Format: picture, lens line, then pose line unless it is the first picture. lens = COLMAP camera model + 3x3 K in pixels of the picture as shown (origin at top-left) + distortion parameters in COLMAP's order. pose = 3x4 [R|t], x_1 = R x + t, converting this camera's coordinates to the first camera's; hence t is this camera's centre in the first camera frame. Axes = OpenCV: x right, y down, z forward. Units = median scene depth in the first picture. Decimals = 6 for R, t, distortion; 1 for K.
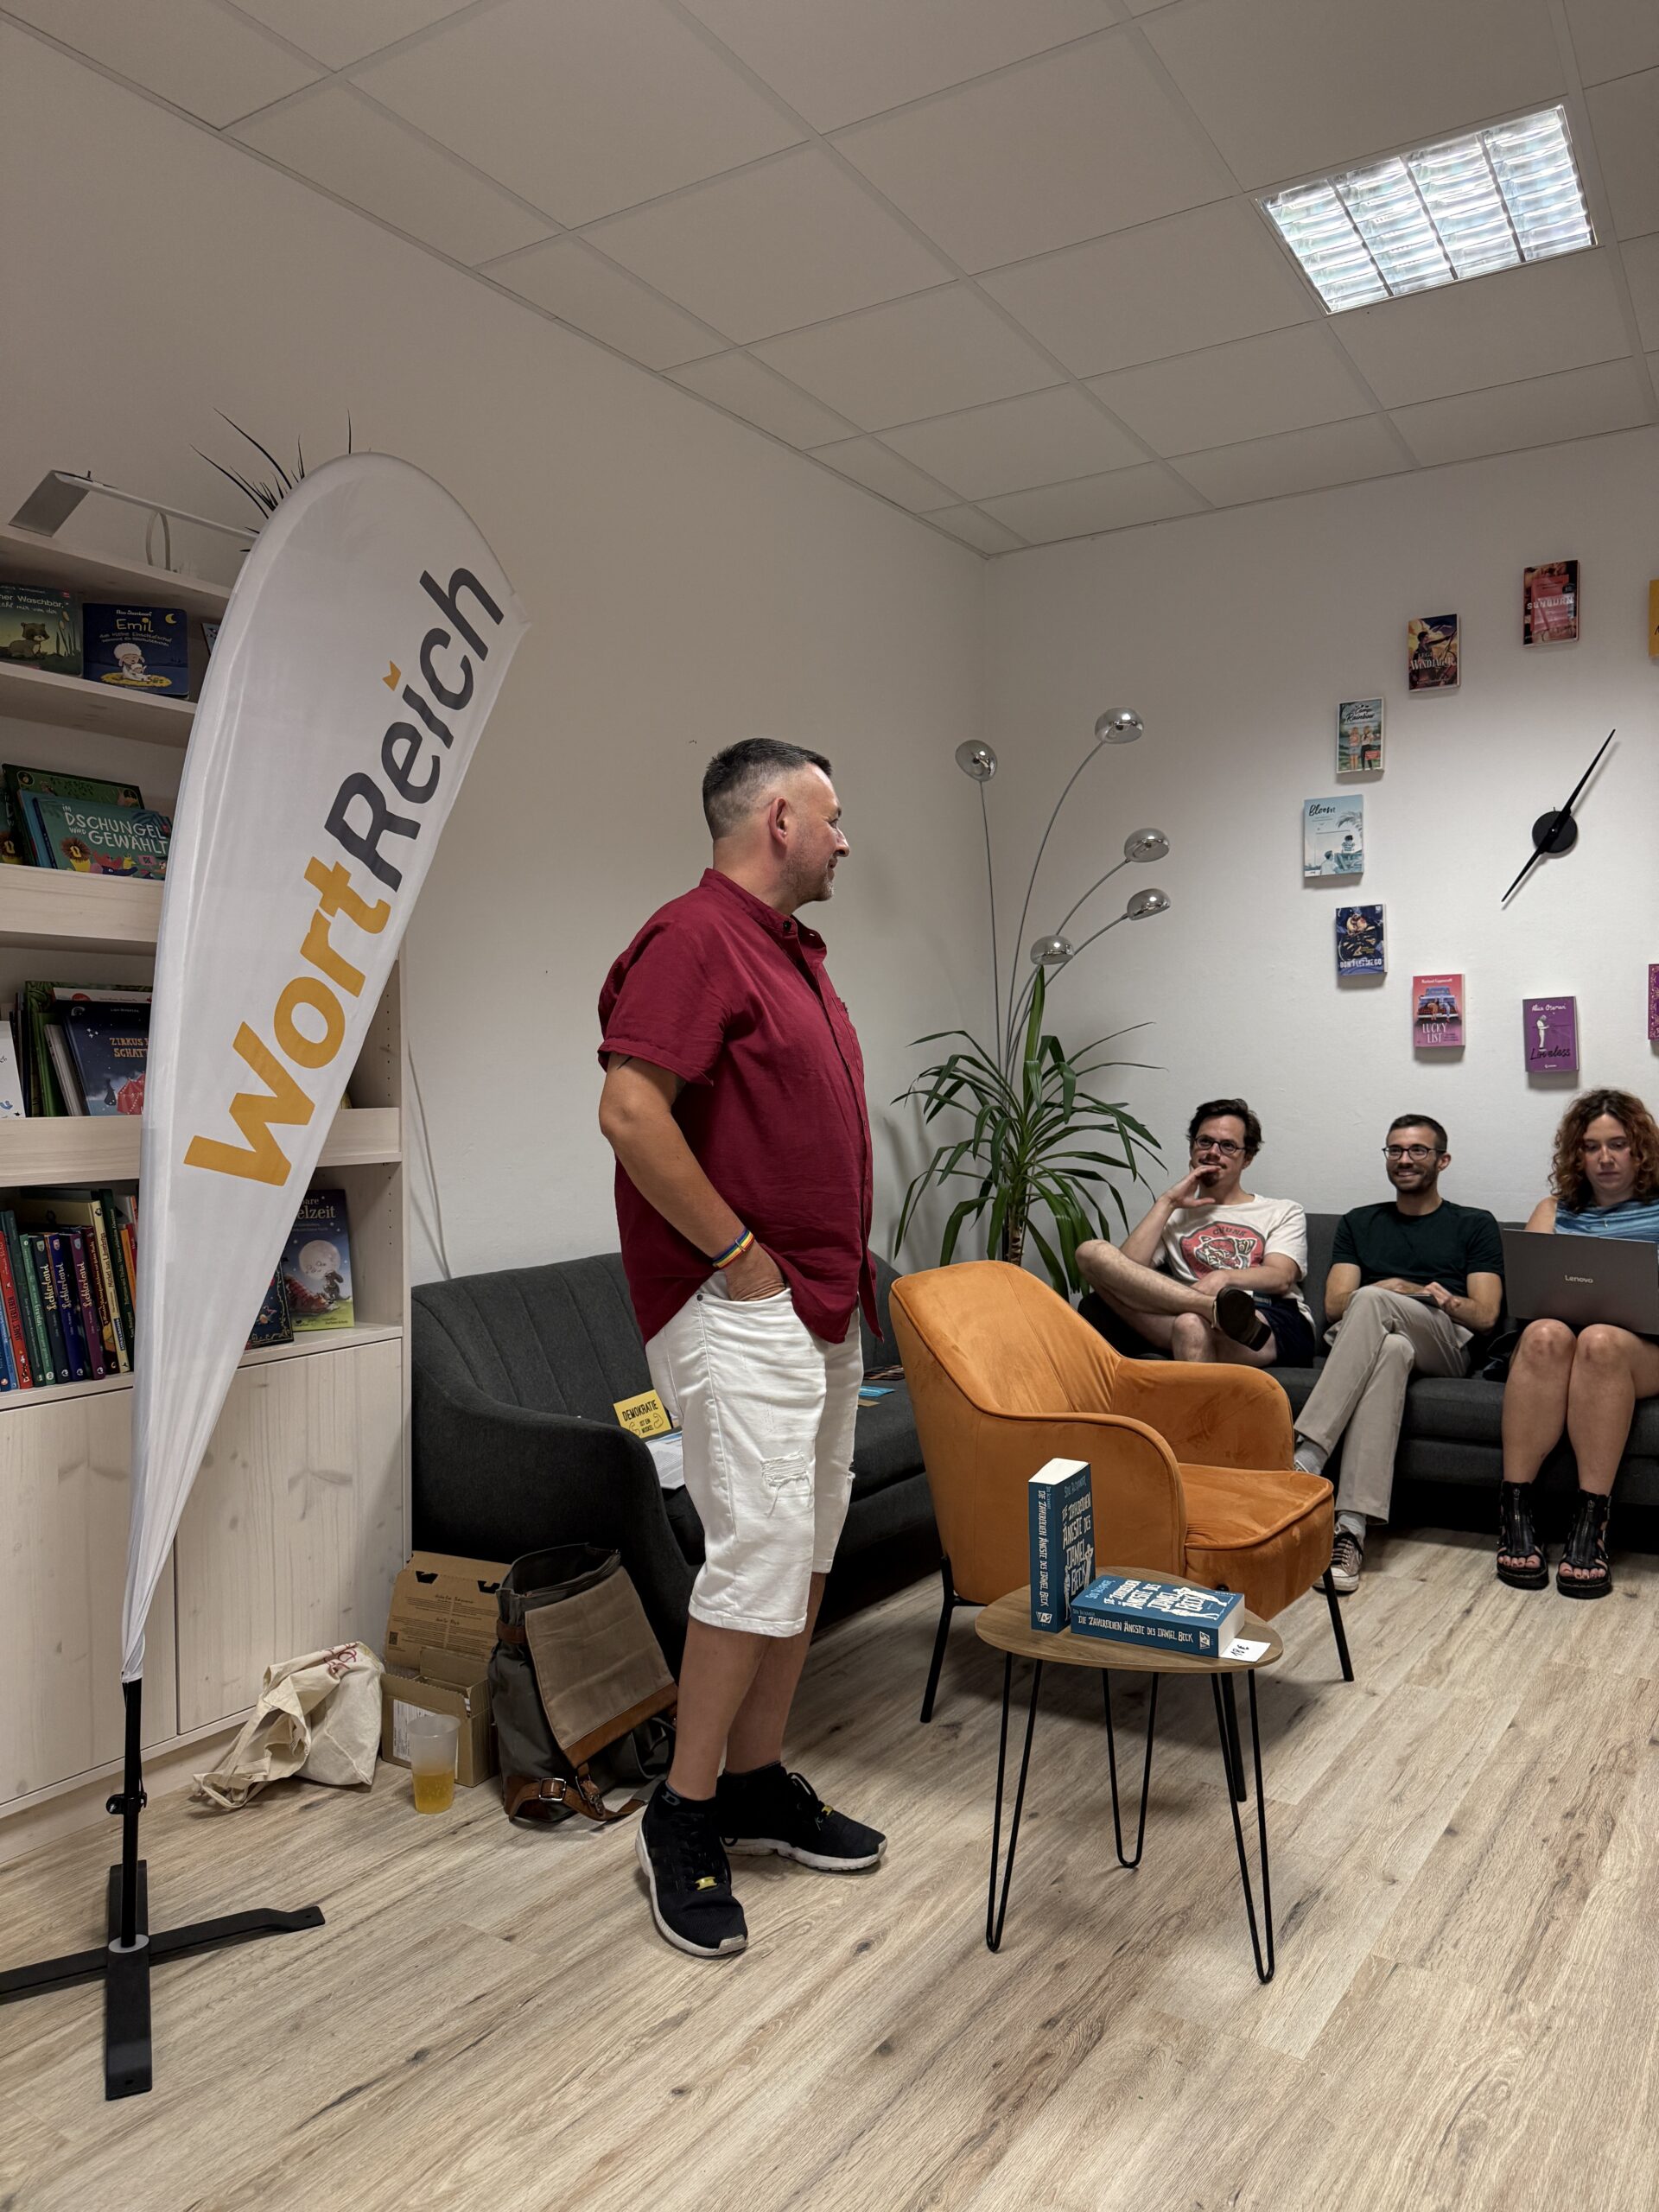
lens RADIAL K [[1561.4, 0, 823.7], [0, 1561.4, 1107.2], [0, 0, 1]] dist [0.030889, -0.030861]
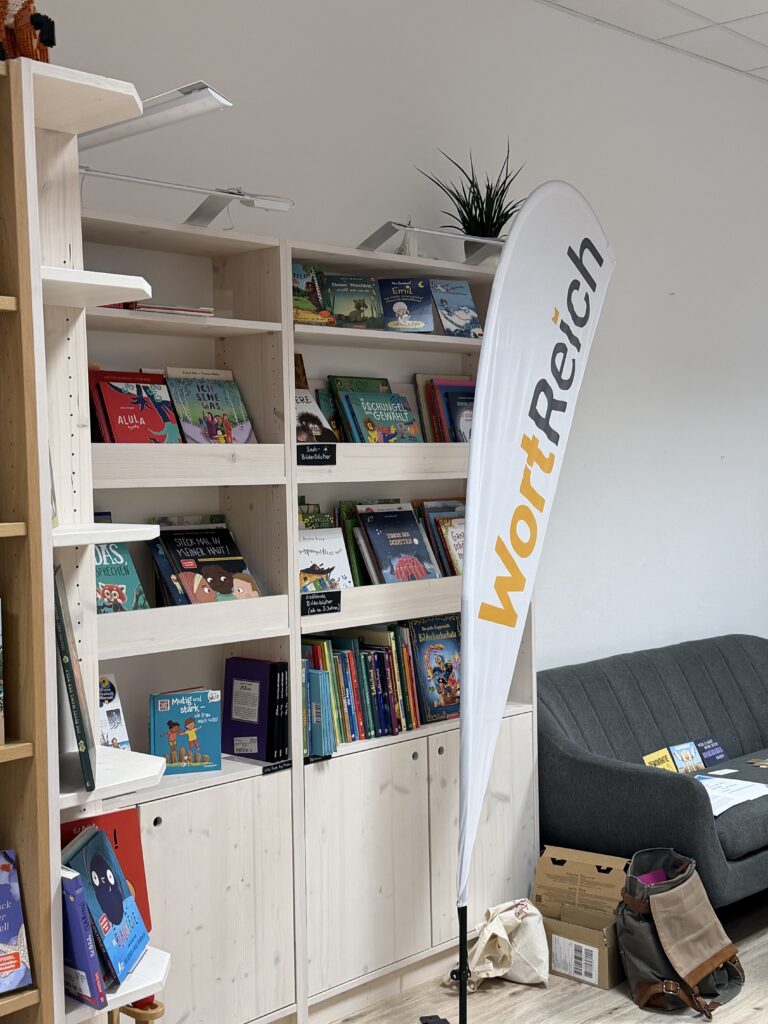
lens RADIAL K [[1377.1, 0, 380.7], [0, 1377.1, 519.4], [0, 0, 1]] dist [0.124463, 0.000000]
pose [[0.986156, -0.001721, -0.165811, -0.213852], [0.005916, 0.999675, 0.024813, -0.097102], [0.165714, -0.025451, 0.985845, -0.470741]]
